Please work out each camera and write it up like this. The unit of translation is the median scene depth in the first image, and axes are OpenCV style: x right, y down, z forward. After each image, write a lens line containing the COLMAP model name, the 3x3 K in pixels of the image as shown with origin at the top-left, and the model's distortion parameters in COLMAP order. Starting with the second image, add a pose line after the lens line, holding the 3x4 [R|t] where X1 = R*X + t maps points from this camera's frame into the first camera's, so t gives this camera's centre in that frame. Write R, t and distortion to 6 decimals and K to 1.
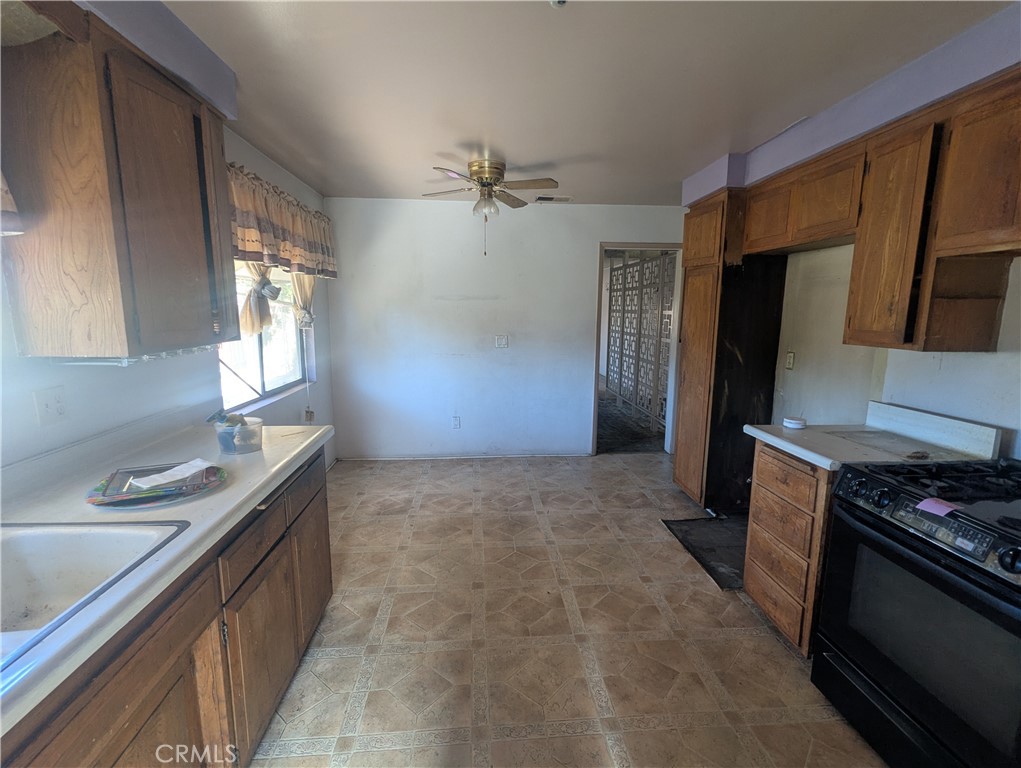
lens RADIAL K [[478.5, 0, 511.6], [0, 478.5, 384.0], [0, 0, 1]] dist [-0.006035, -0.000606]
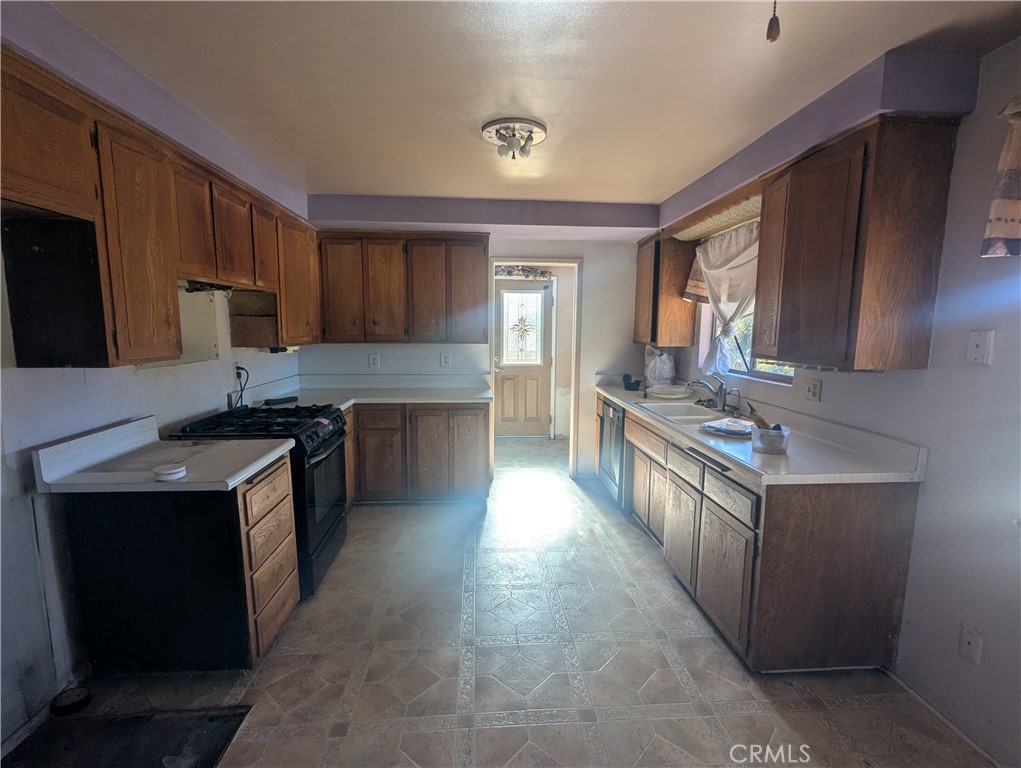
lens RADIAL K [[478.5, 0, 509.9], [0, 478.5, 385.5], [0, 0, 1]] dist [-0.006035, -0.000606]
pose [[-0.999843, -0.015449, 0.008654, 0.058416], [-0.012315, 0.957835, 0.287054, -0.322453], [-0.012724, 0.286903, -0.957875, 1.972155]]
